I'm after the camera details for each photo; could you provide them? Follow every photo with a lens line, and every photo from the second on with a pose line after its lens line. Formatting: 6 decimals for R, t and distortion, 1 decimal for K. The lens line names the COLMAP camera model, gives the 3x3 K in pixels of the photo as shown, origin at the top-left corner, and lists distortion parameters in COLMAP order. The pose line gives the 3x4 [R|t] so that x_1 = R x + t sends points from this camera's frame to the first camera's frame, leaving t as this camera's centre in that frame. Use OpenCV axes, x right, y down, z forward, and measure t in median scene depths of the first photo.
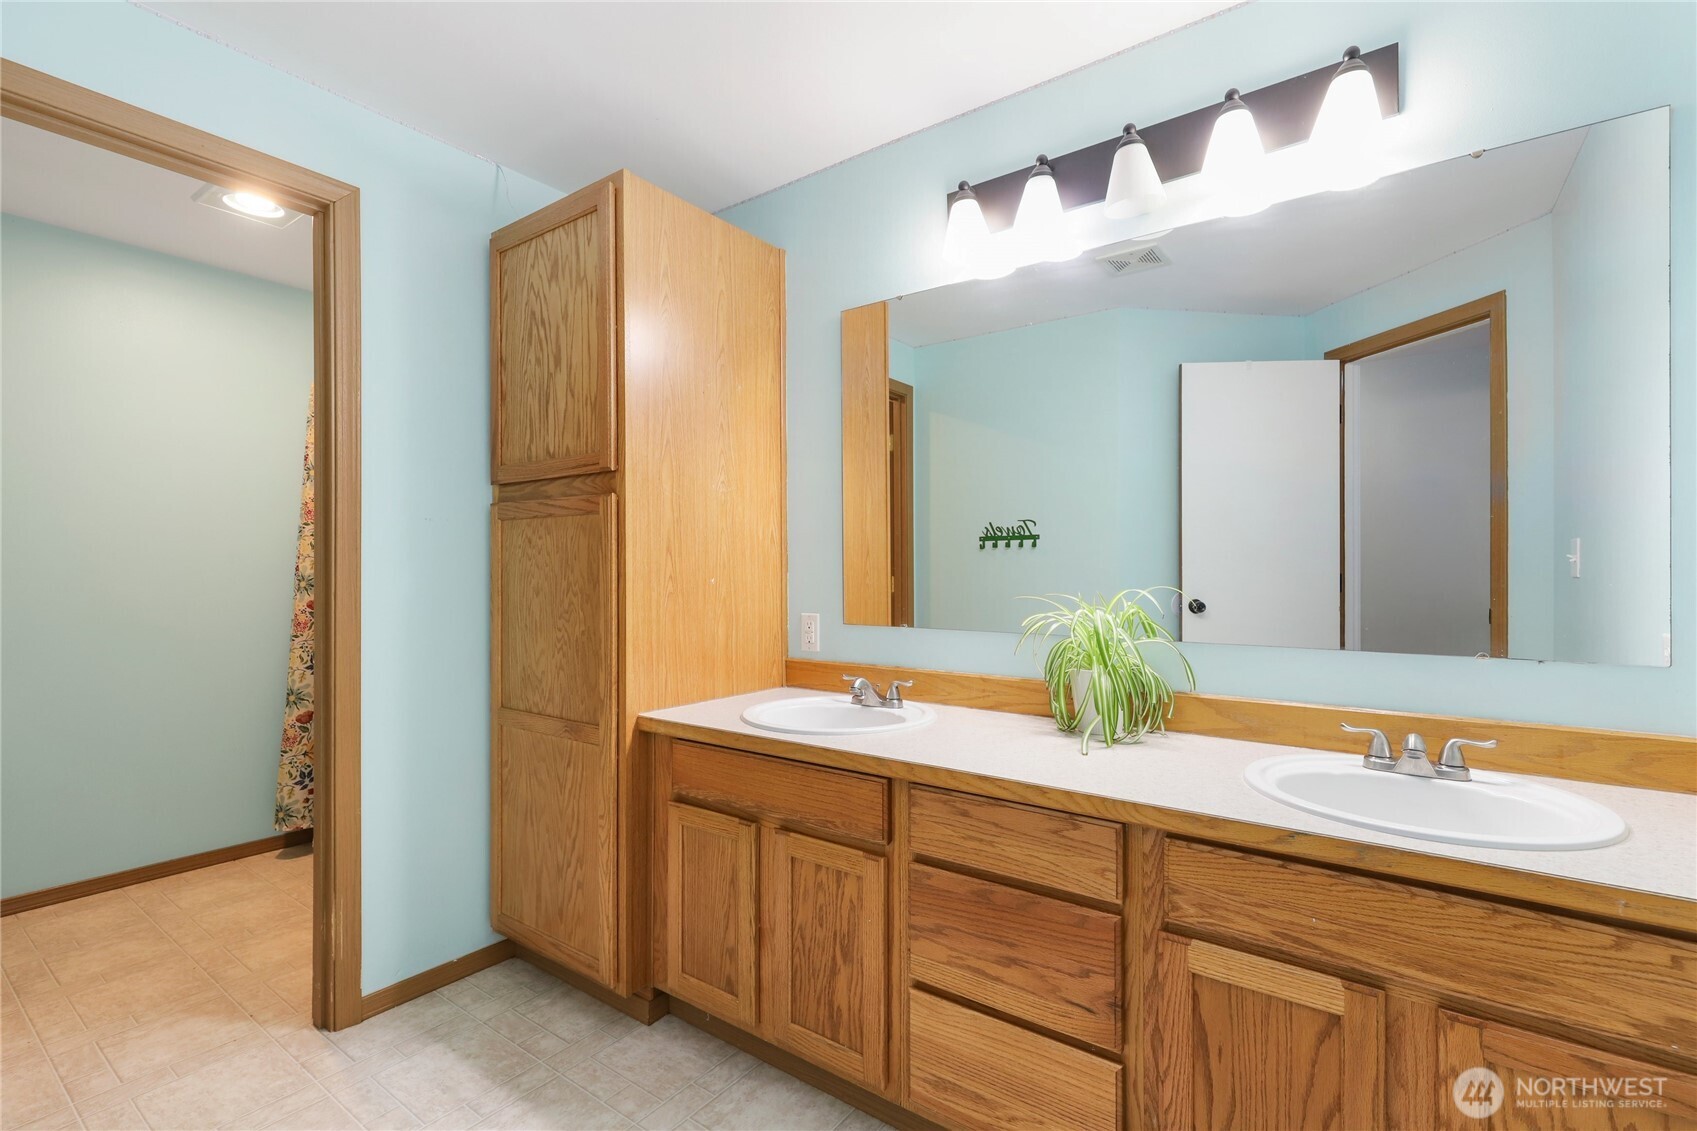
lens RADIAL K [[763.9, 0, 846.3], [0, 763.9, 568.8], [0, 0, 1]] dist [0.002443, -0.000792]
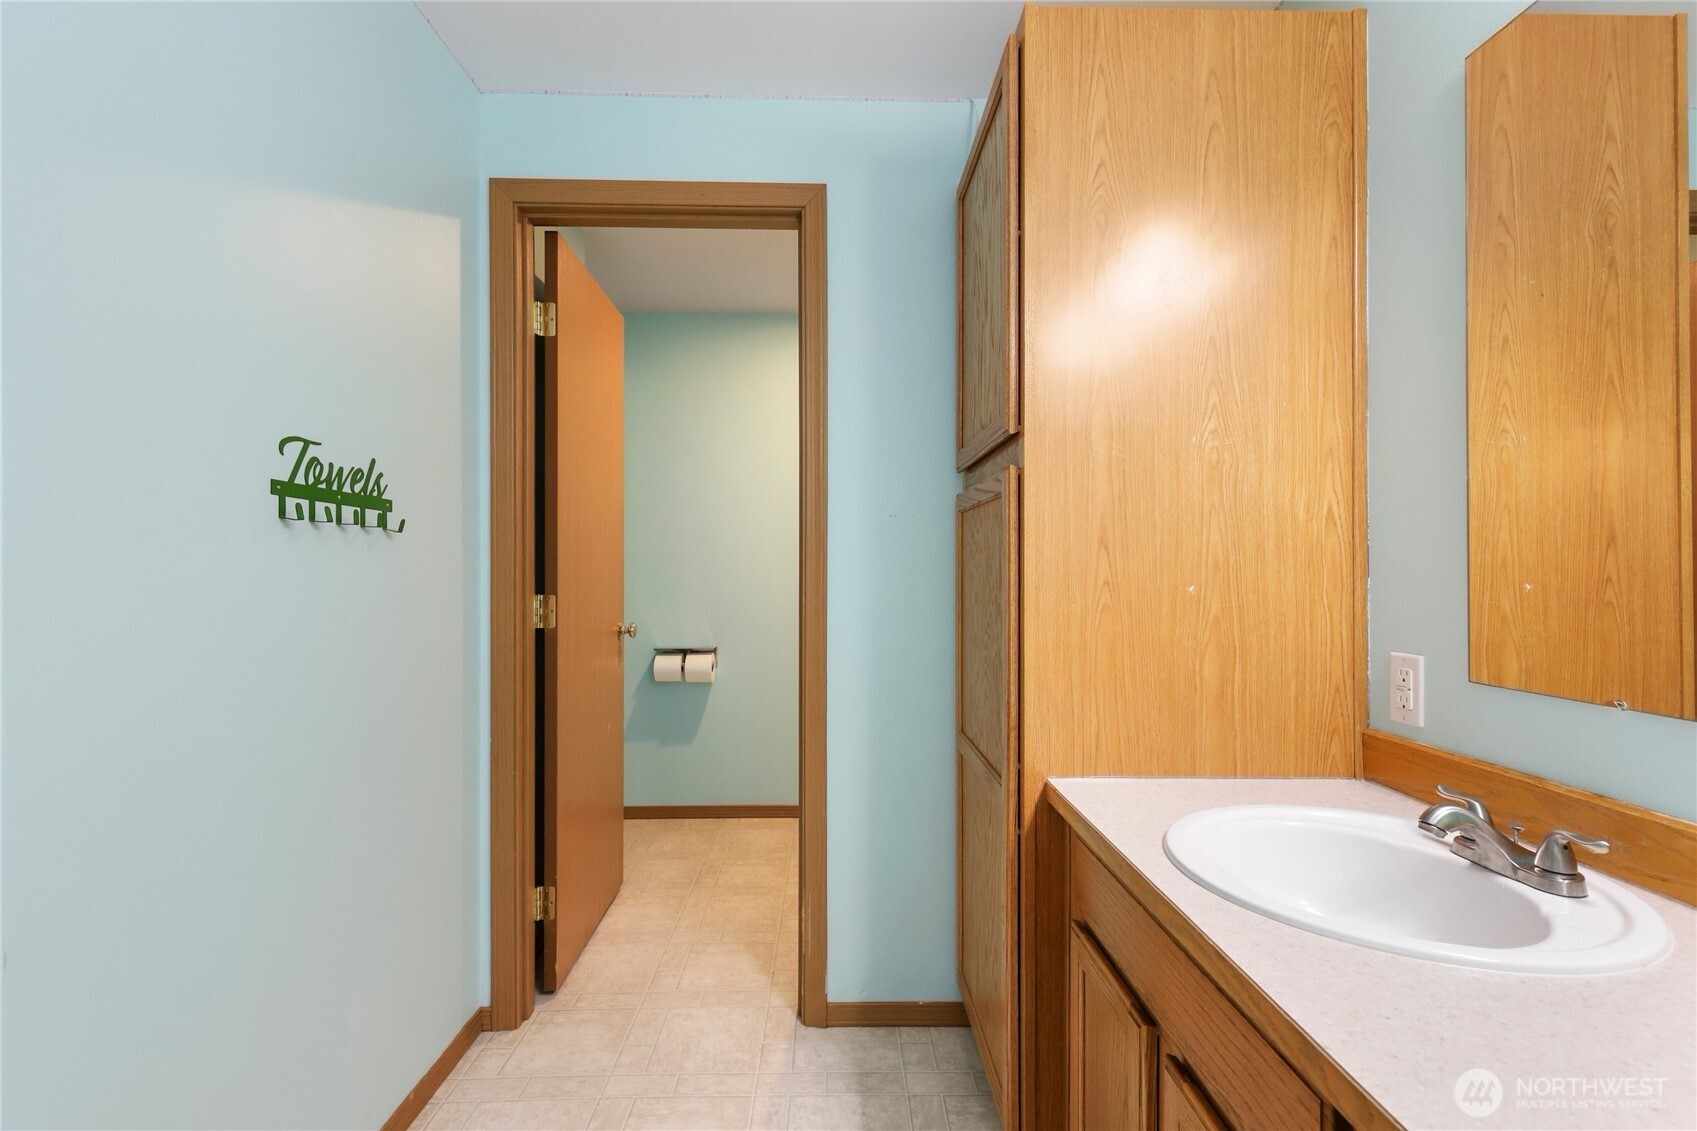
lens RADIAL K [[763.9, 0, 846.3], [0, 763.9, 568.8], [0, 0, 1]] dist [0.002443, -0.000792]
pose [[0.611848, 0.003443, -0.790968, 0.149786], [-0.002290, 0.999994, 0.002581, -0.002261], [0.790972, 0.000233, 0.611852, 0.387809]]
